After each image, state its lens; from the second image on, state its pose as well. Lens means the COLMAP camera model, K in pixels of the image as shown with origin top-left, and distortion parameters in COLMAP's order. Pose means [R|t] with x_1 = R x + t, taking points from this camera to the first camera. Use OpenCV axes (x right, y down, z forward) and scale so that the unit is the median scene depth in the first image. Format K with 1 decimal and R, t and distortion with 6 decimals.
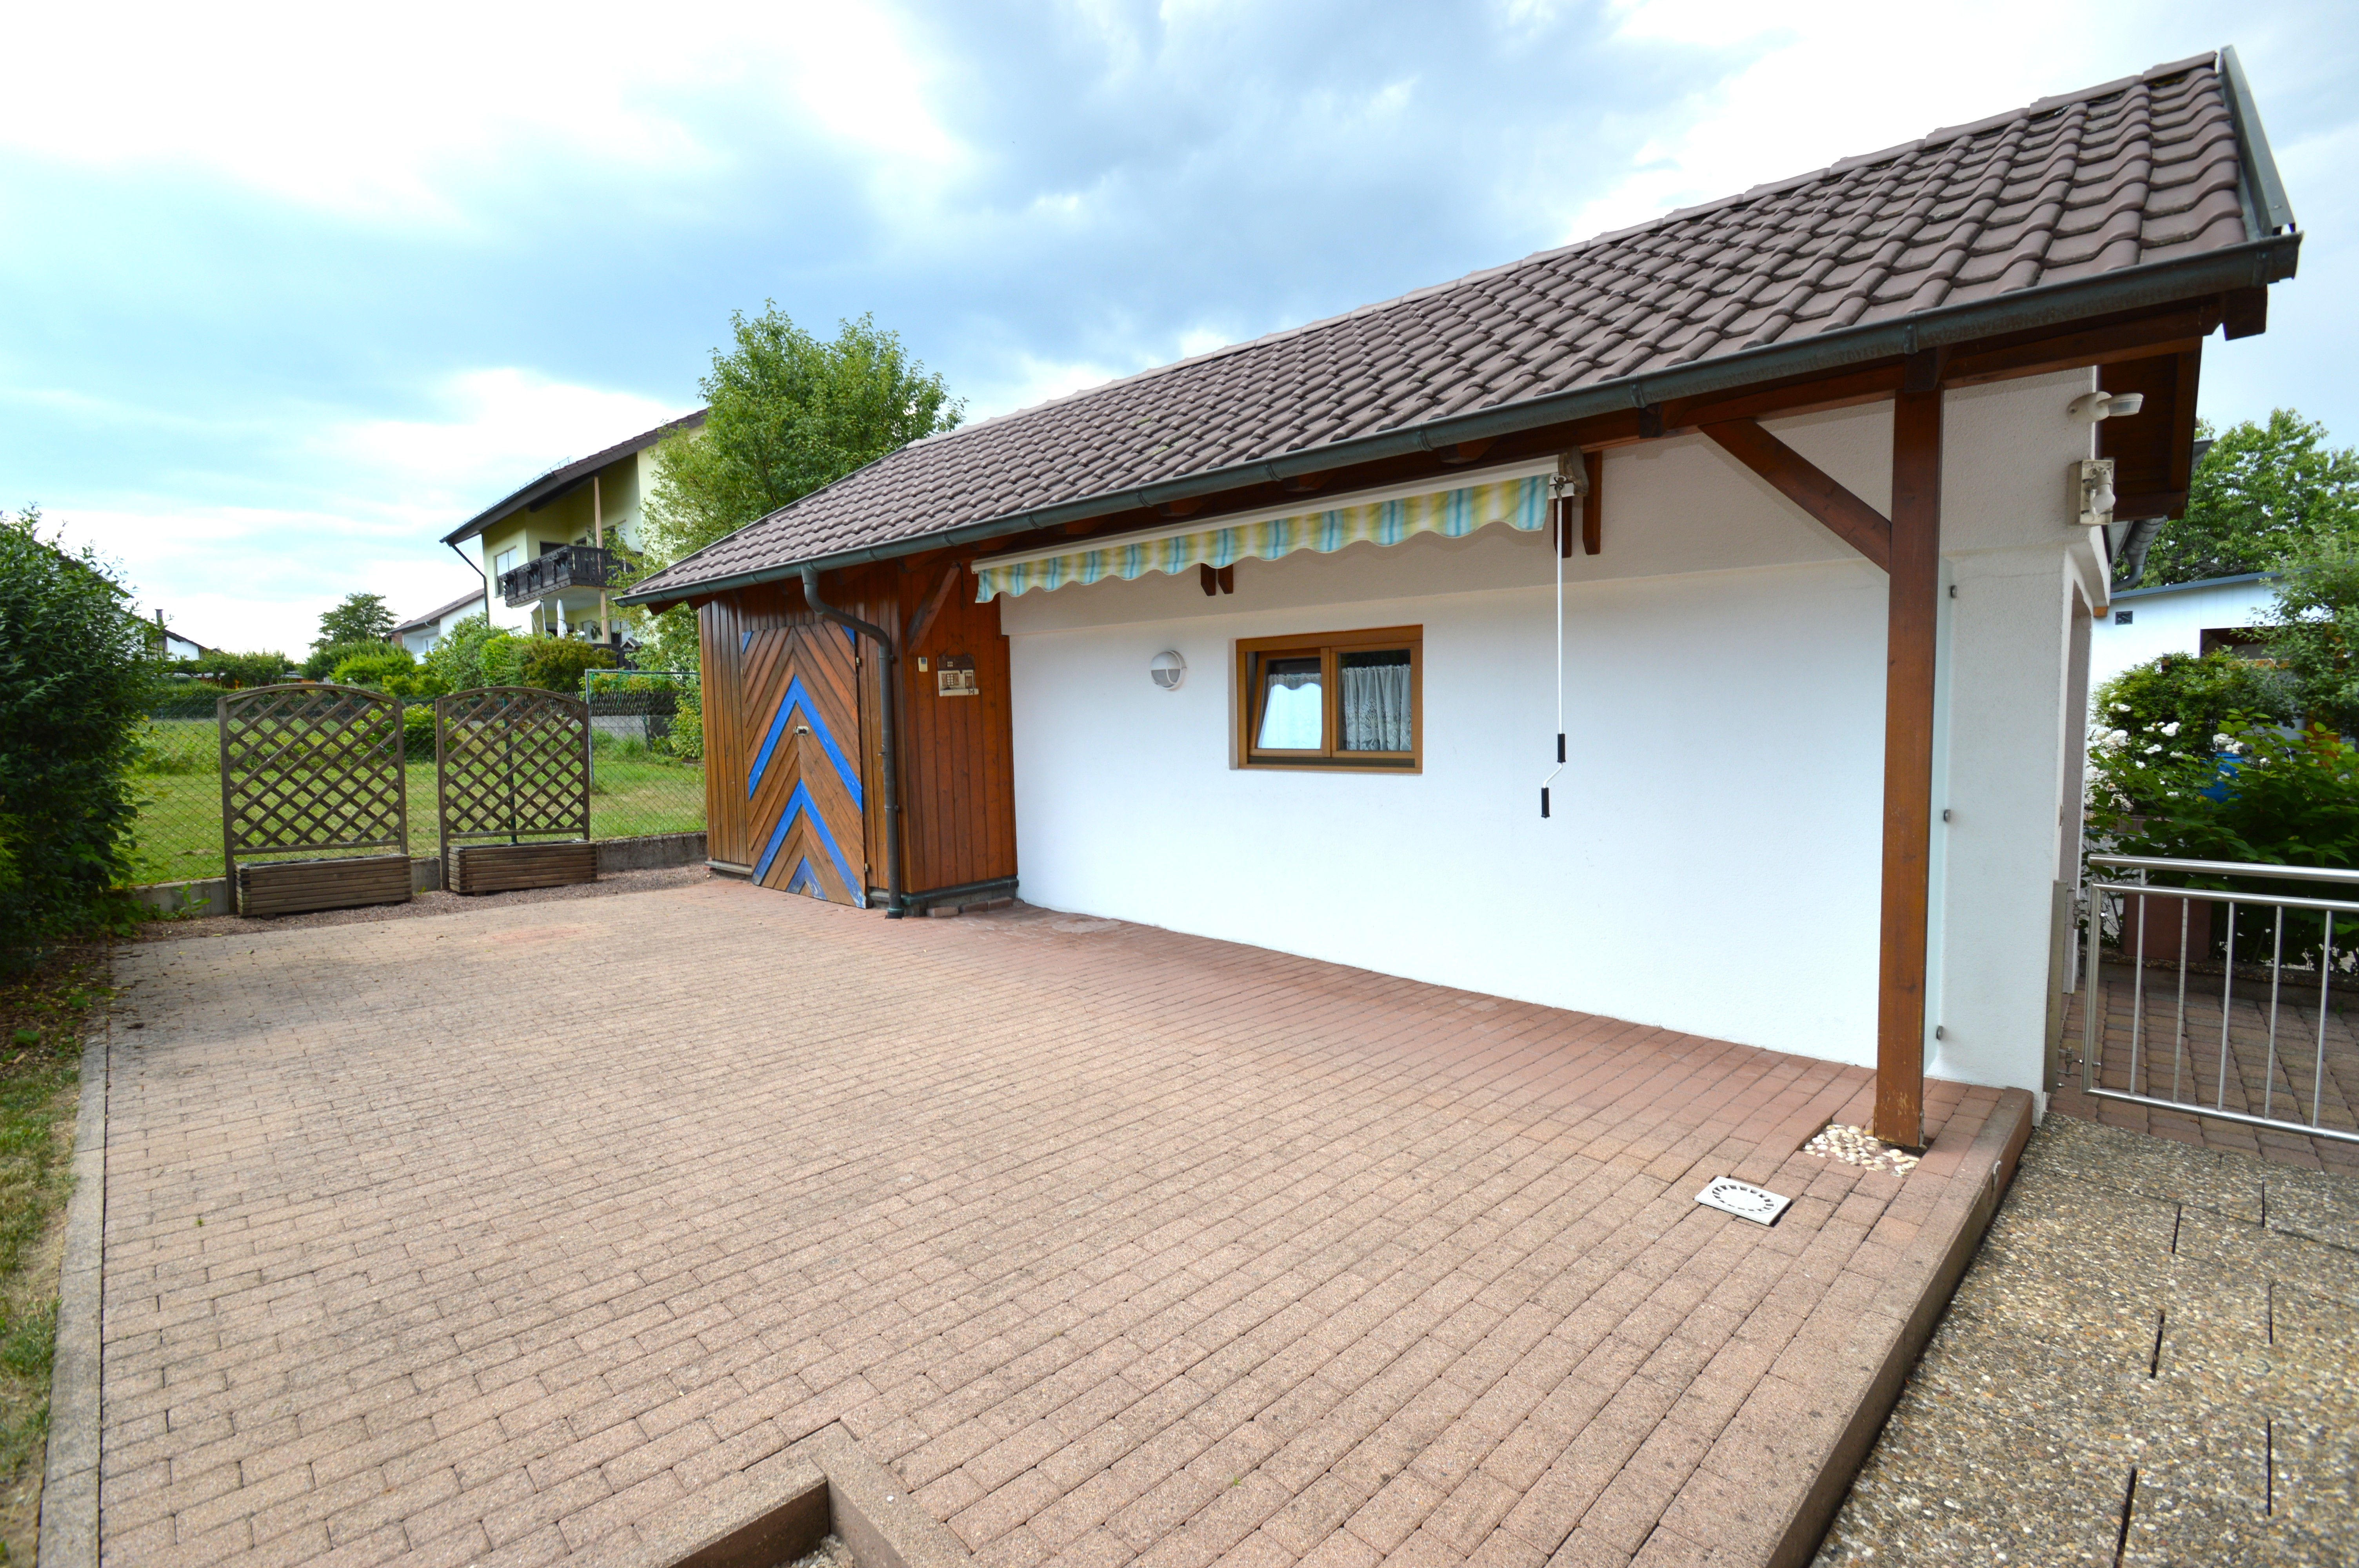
lens RADIAL K [[1057.0, 0, 1168.1], [0, 1057.0, 783.9], [0, 0, 1]] dist [0.000013, -0.009606]
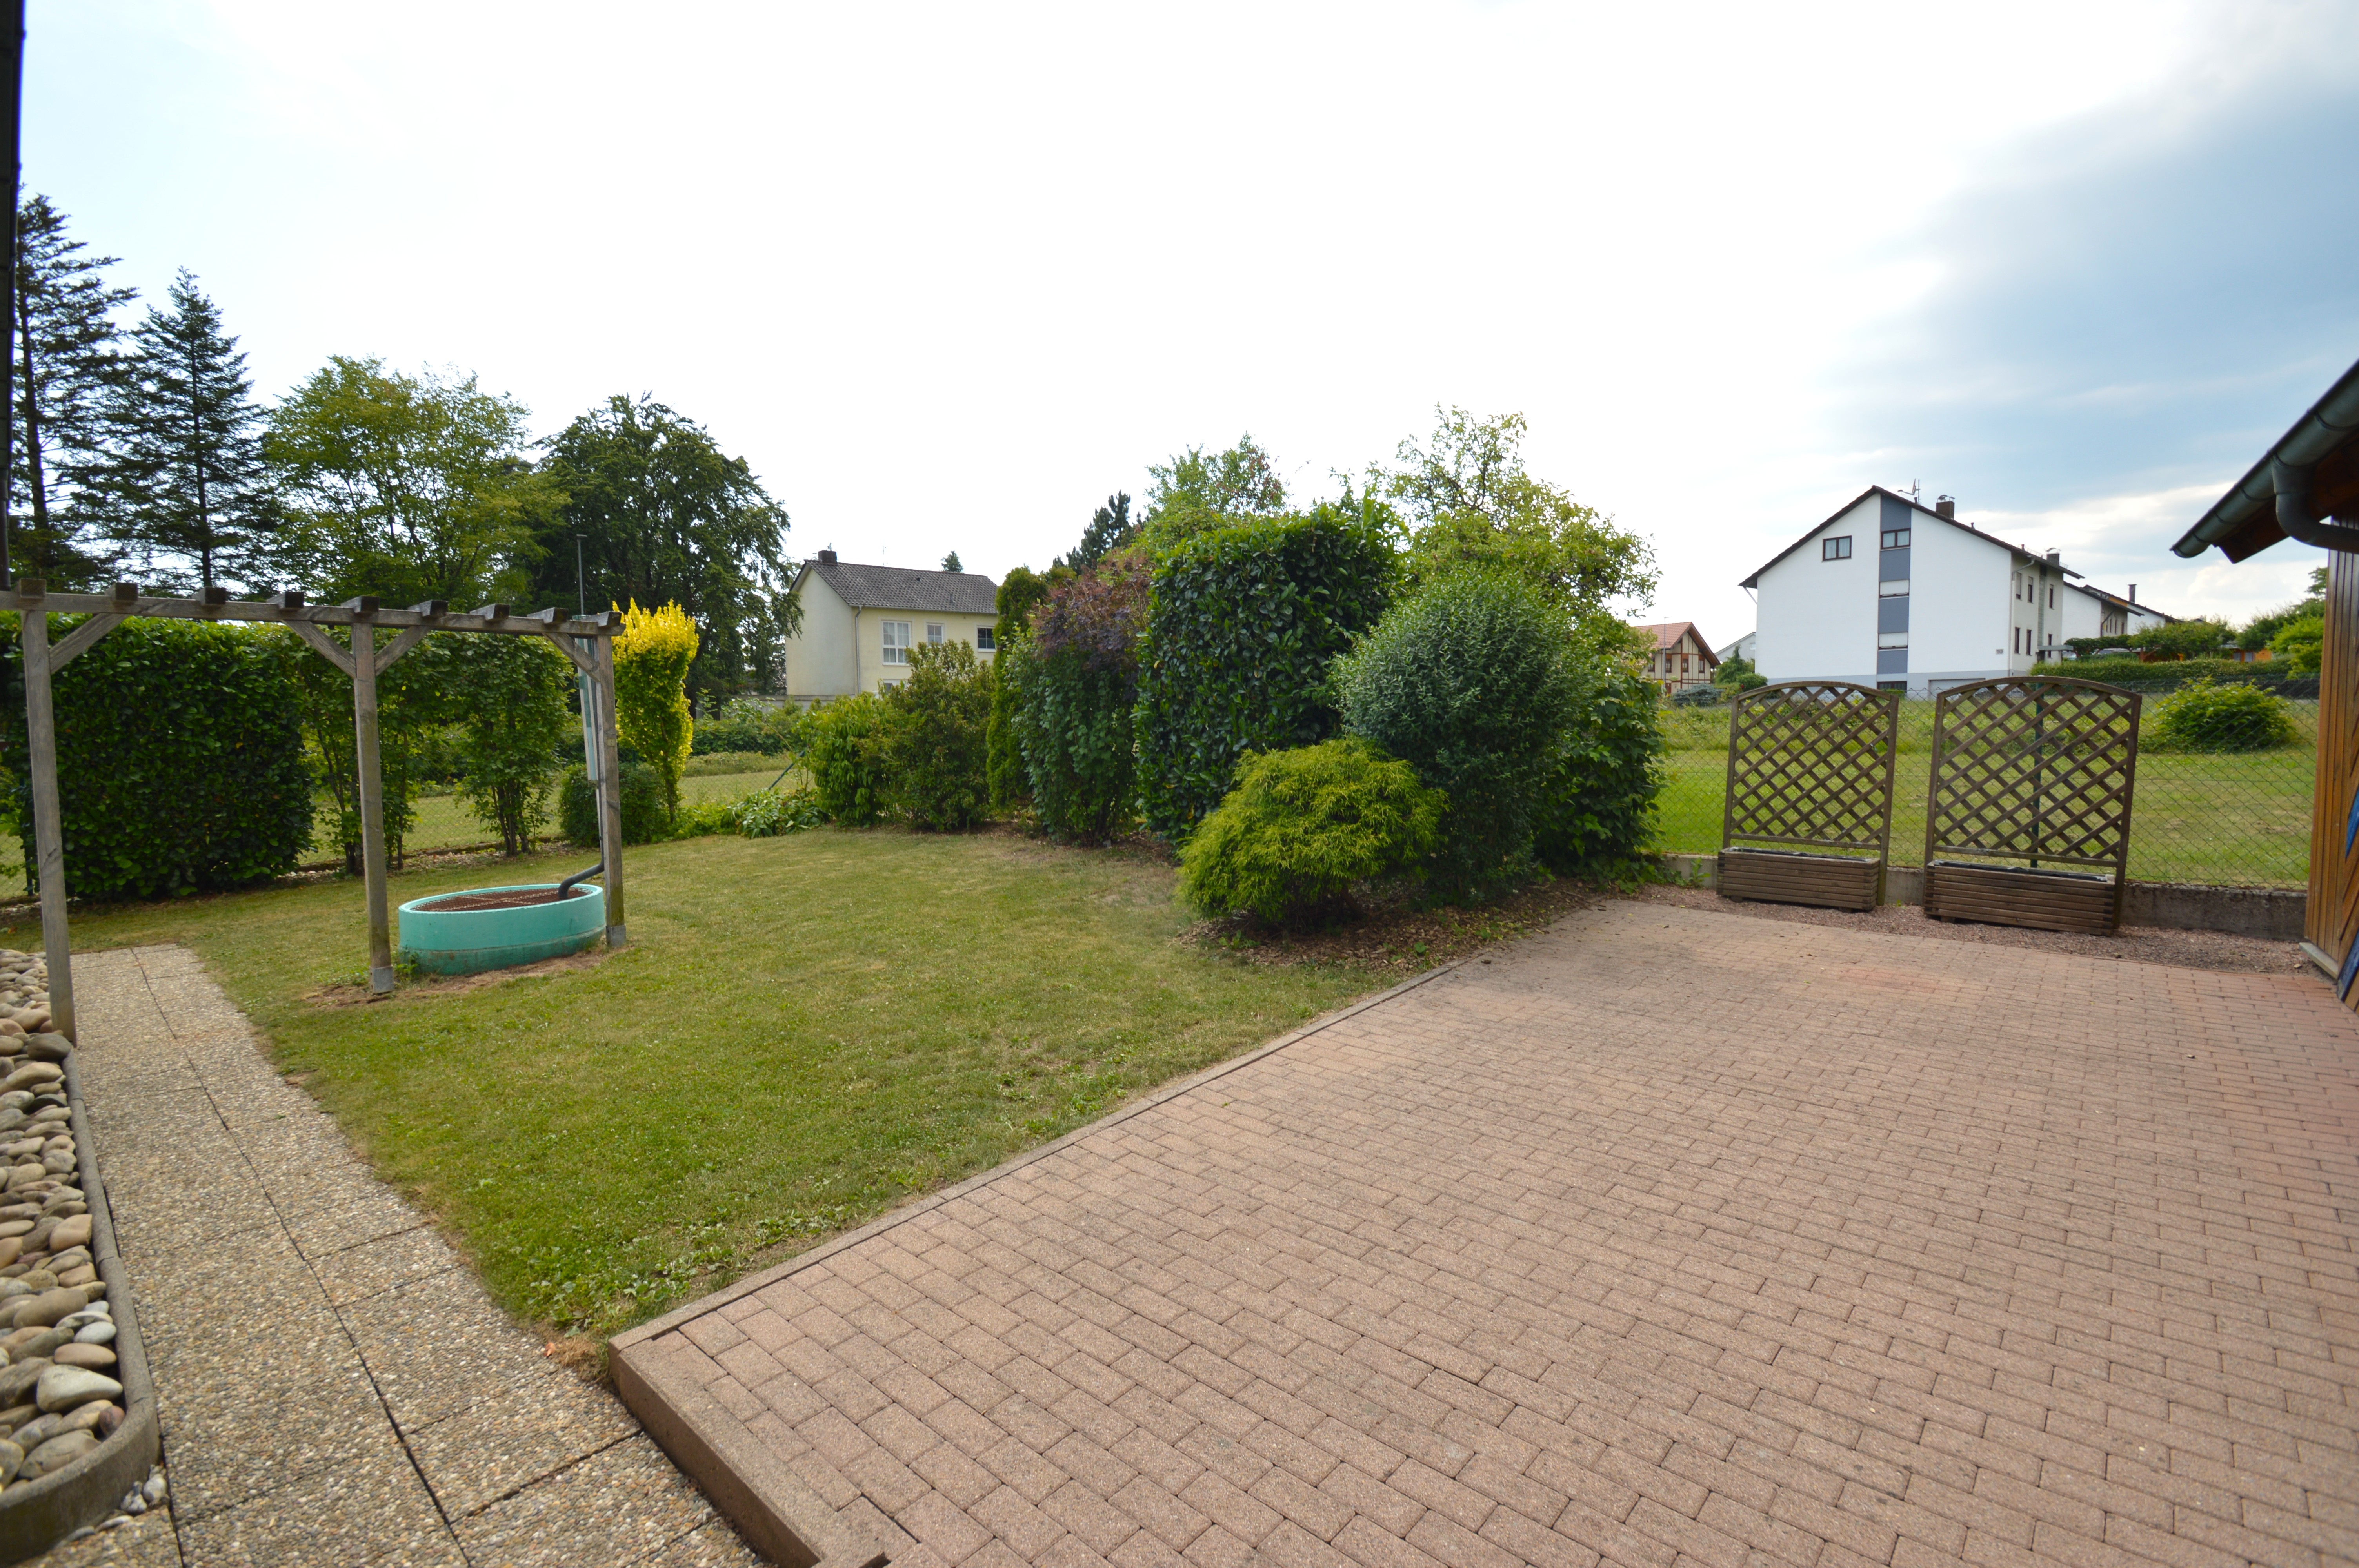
lens RADIAL K [[1057.0, 0, 1187.0], [0, 1057.0, 780.7], [0, 0, 1]] dist [0.000013, -0.009606]
pose [[0.056688, 0.076623, -0.995447, 0.285585], [-0.052394, 0.995905, 0.073674, -0.070262], [0.997016, 0.047979, 0.060470, 0.578191]]
